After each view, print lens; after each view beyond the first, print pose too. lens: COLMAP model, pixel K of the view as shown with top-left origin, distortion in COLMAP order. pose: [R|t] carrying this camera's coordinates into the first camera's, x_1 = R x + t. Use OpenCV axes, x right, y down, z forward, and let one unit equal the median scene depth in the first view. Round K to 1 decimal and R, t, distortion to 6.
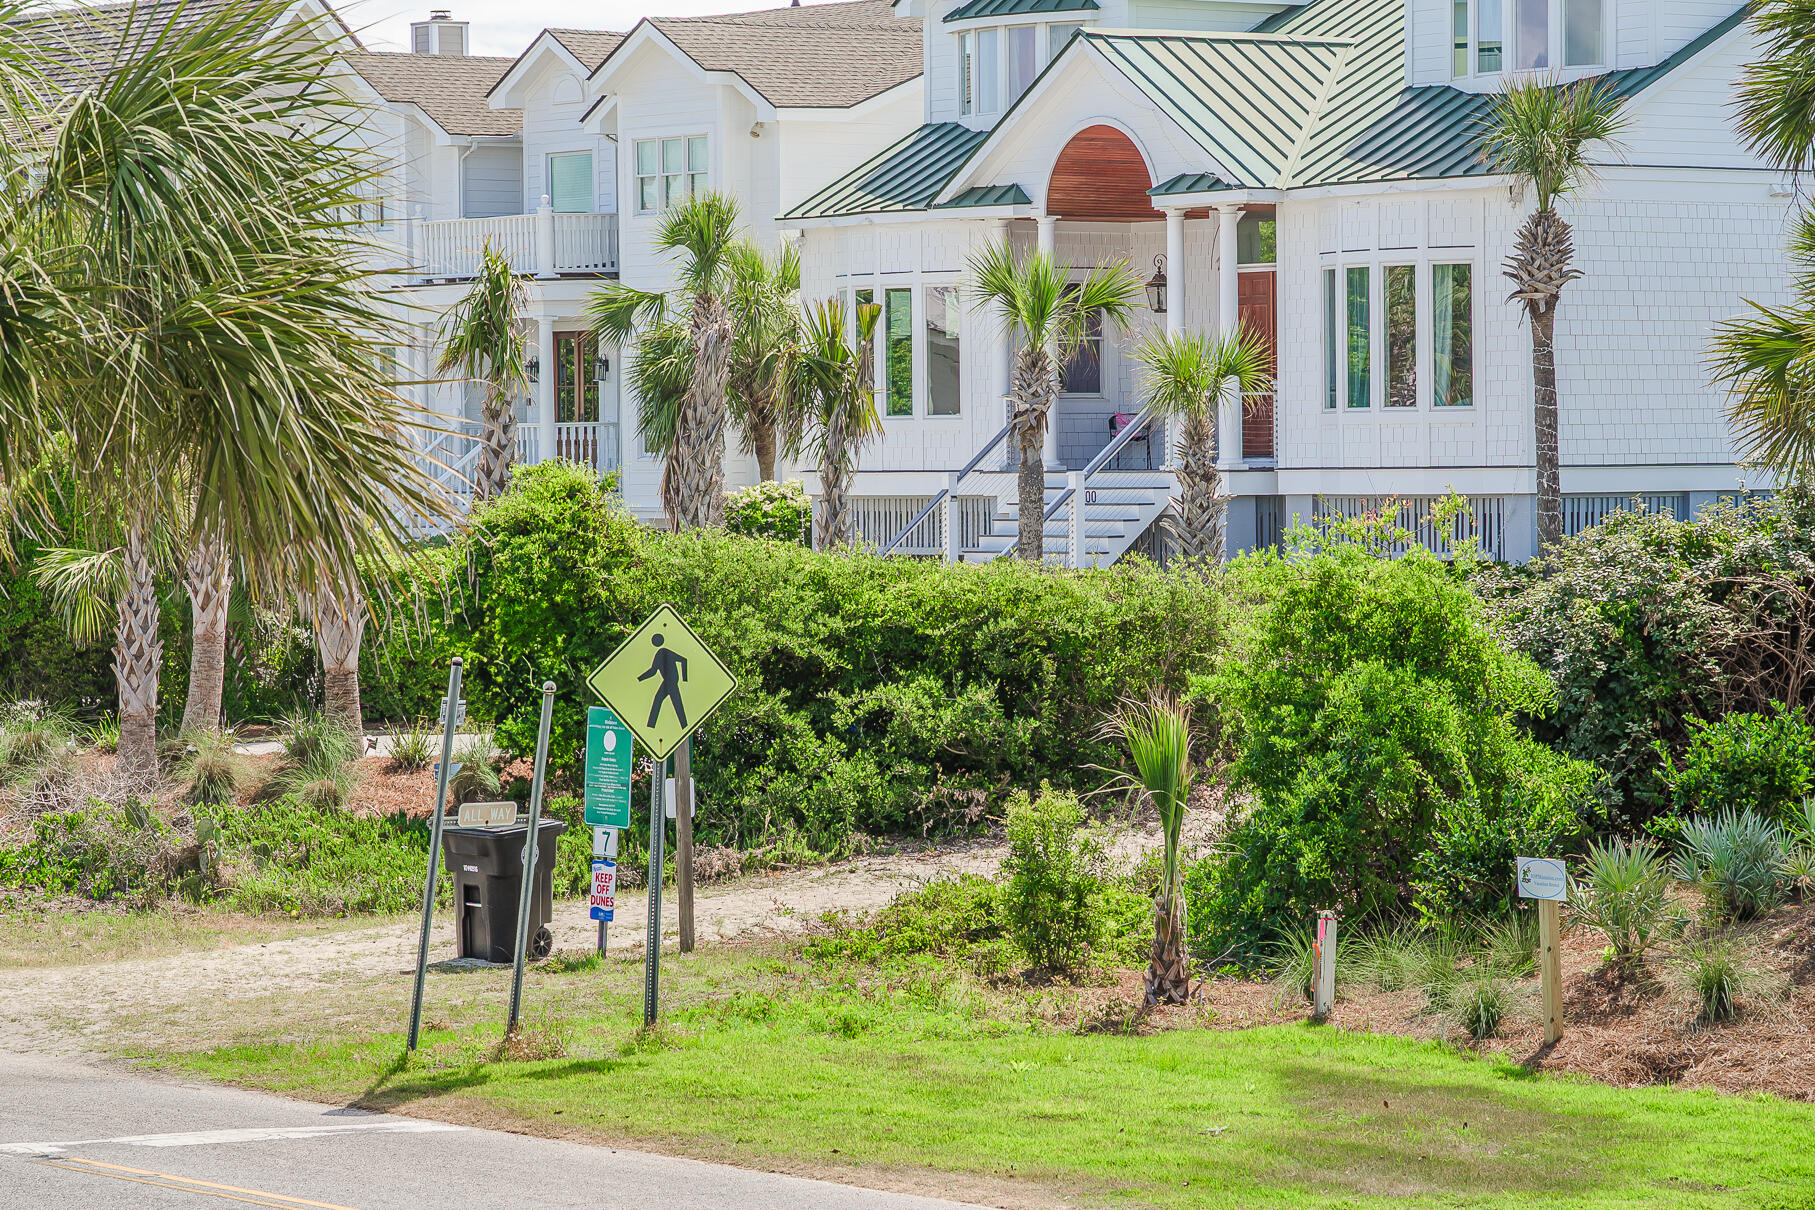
lens RADIAL K [[5918.7, 0, 907.5], [0, 5918.7, 605.0], [0, 0, 1]] dist [-0.035268, -0.184621]
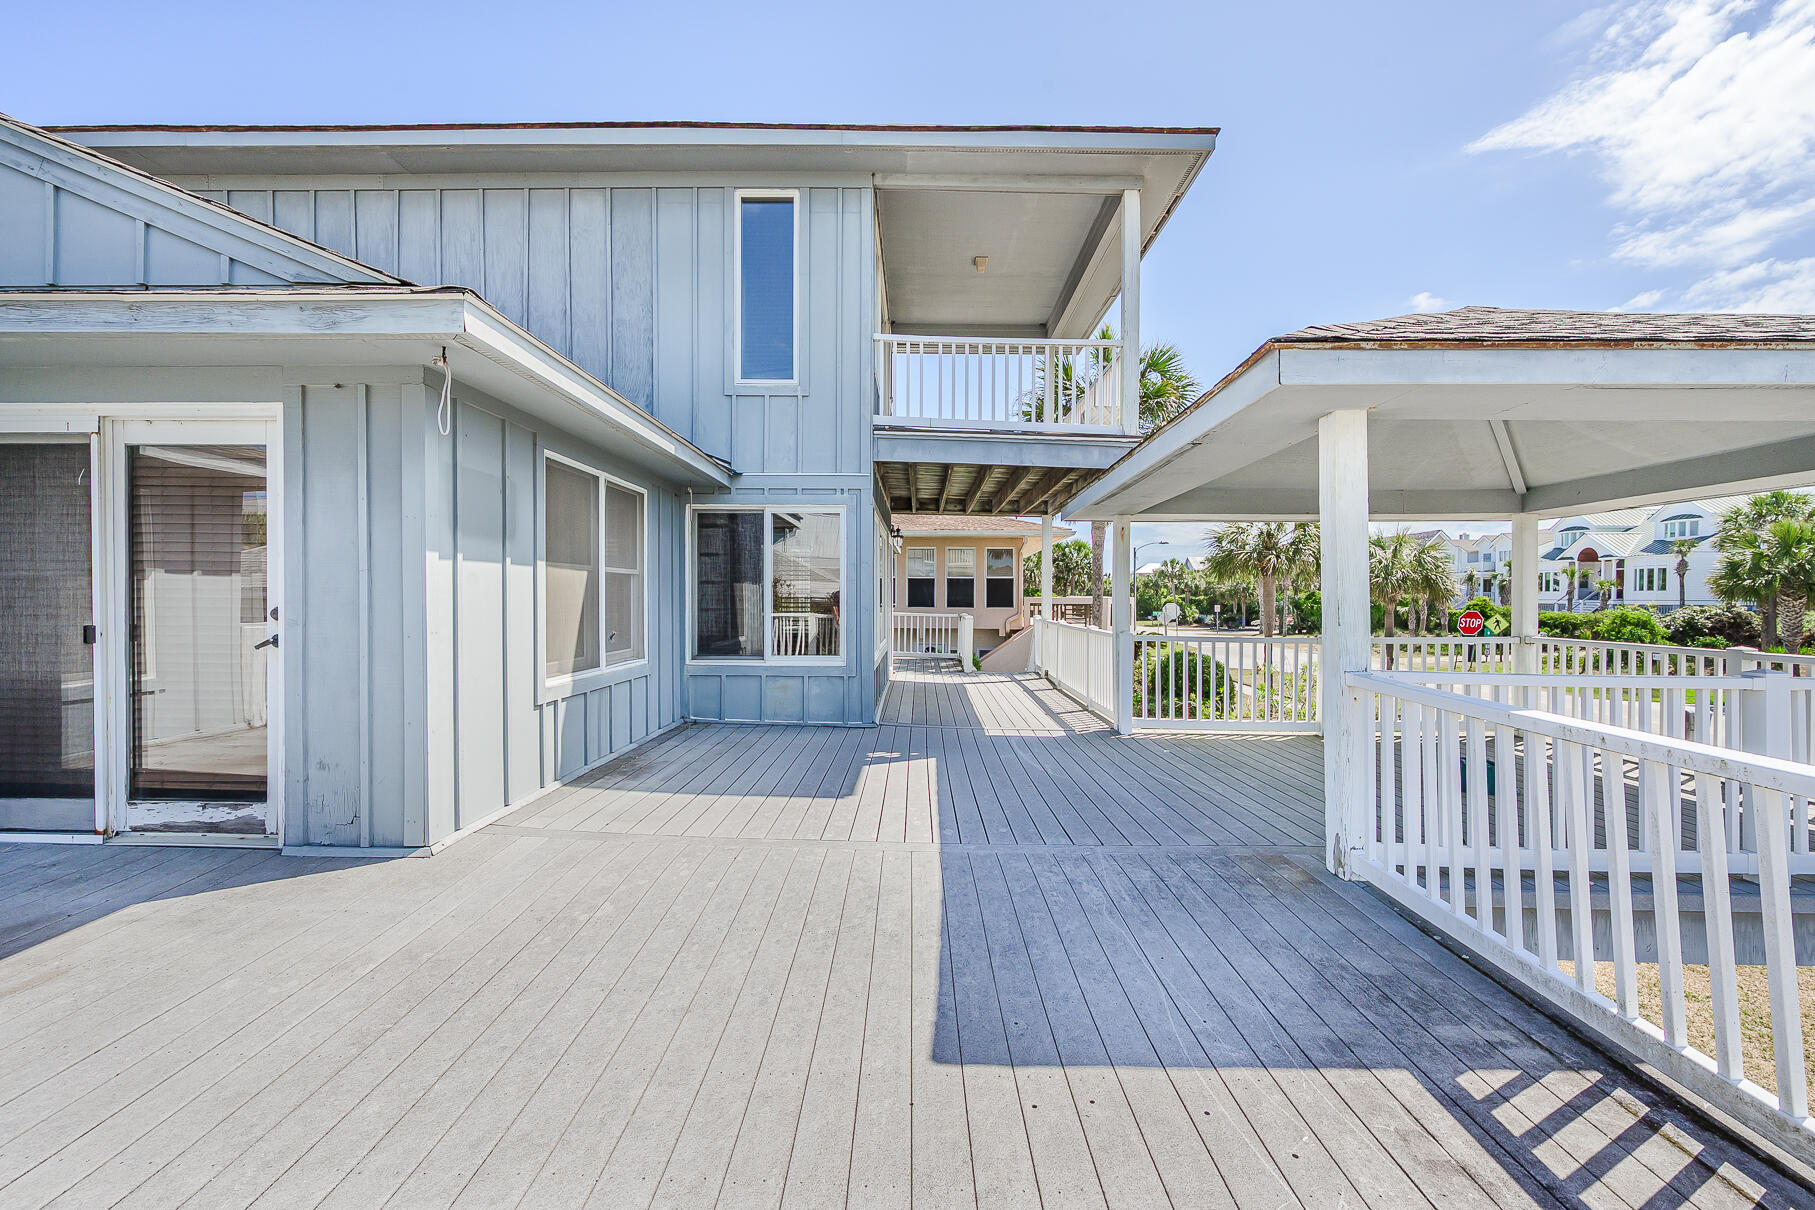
lens RADIAL K [[749.8, 0, 907.5], [0, 749.8, 605.0], [0, 0, 1]] dist [0.001270, 0.000042]
pose [[0.754073, 0.021422, -0.656442, 0.011791], [-0.030348, 0.999537, -0.002243, 0.008093], [0.656090, 0.021613, 0.754373, -0.132946]]
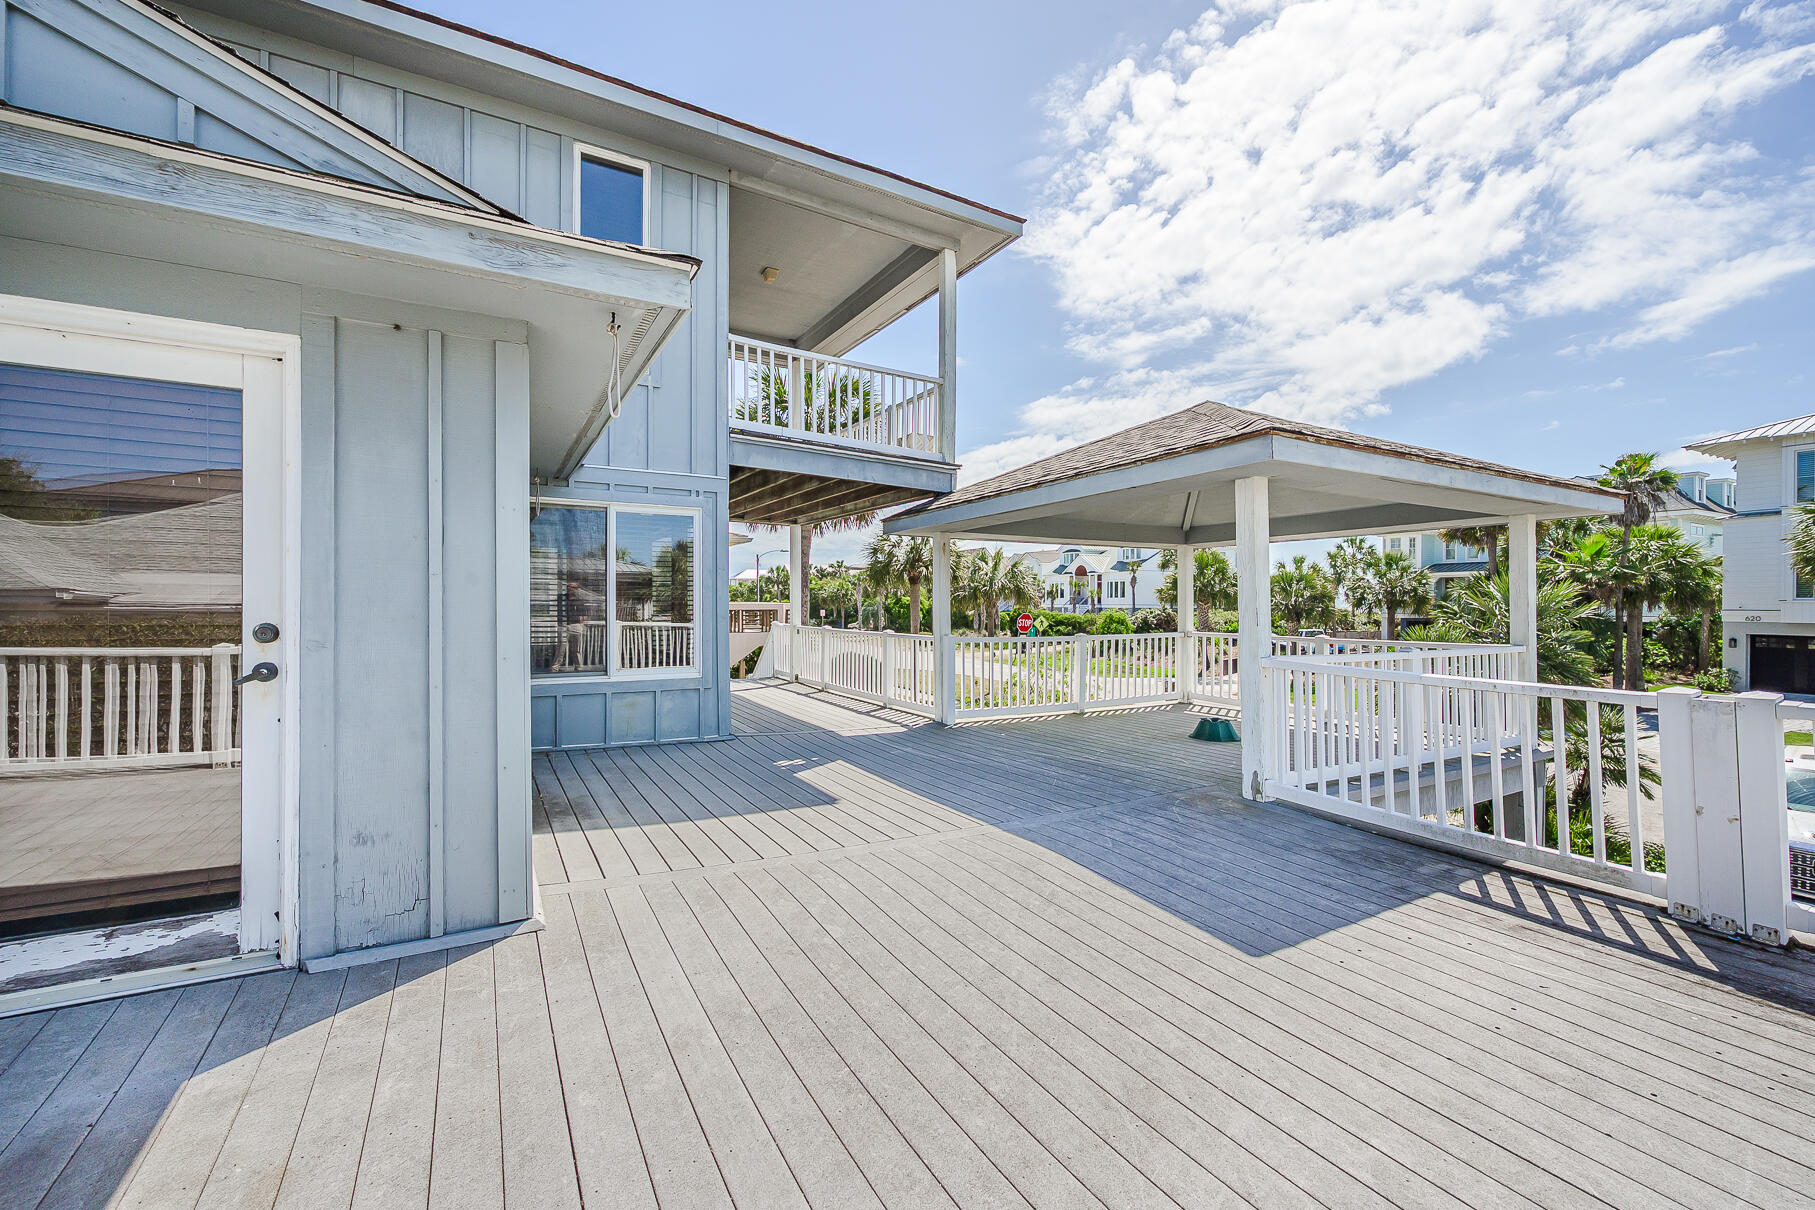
lens RADIAL K [[749.8, 0, 907.5], [0, 749.8, 605.0], [0, 0, 1]] dist [0.001270, 0.000042]
pose [[0.983305, 0.015358, -0.181313, -0.020122], [-0.019749, 0.999553, -0.022442, 0.008779], [0.180888, 0.025649, 0.983169, -0.153744]]
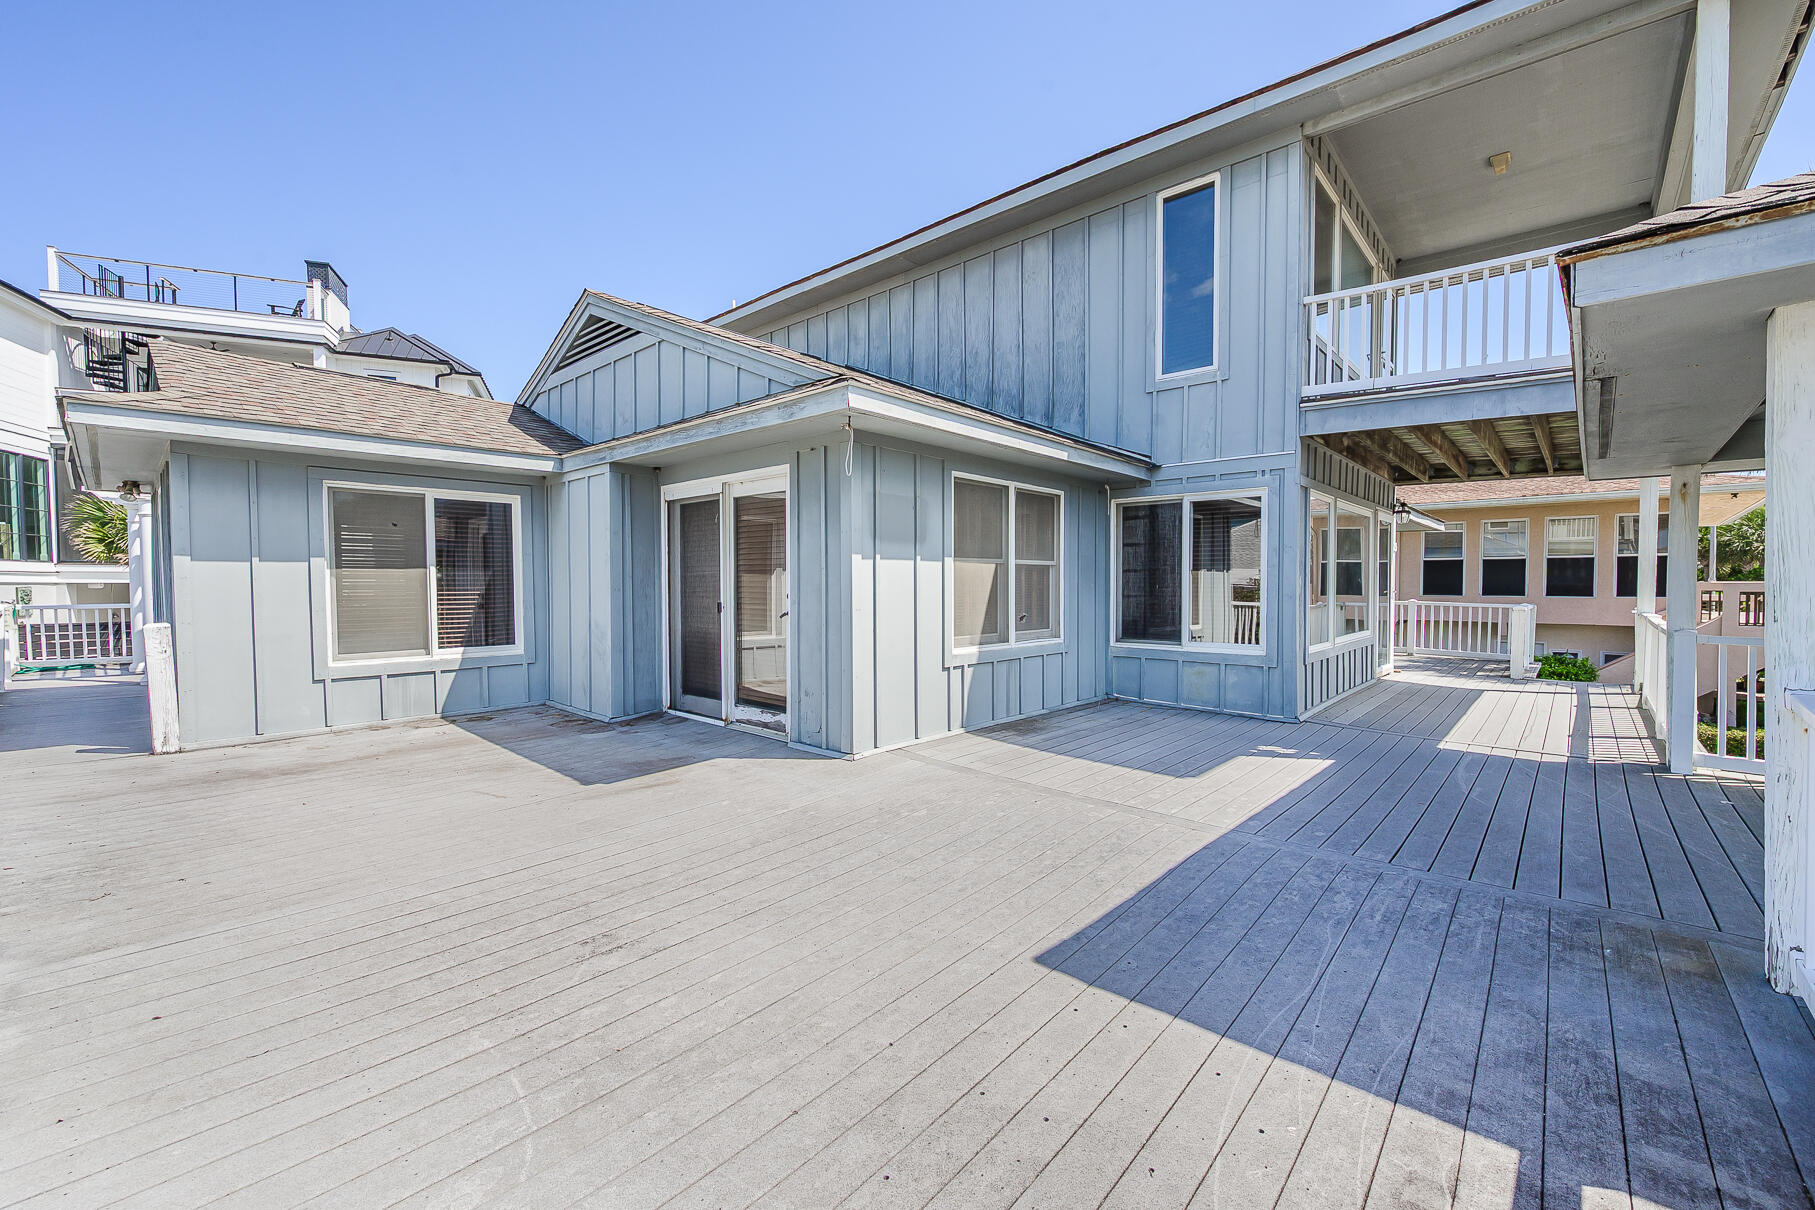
lens RADIAL K [[746.3, 0, 907.5], [0, 746.3, 605.0], [0, 0, 1]] dist [-0.001290, -0.000192]
pose [[0.137819, 0.039251, -0.989679, 0.029415], [-0.026567, 0.999001, 0.035921, 0.007522], [0.990101, 0.021342, 0.138724, -0.120092]]
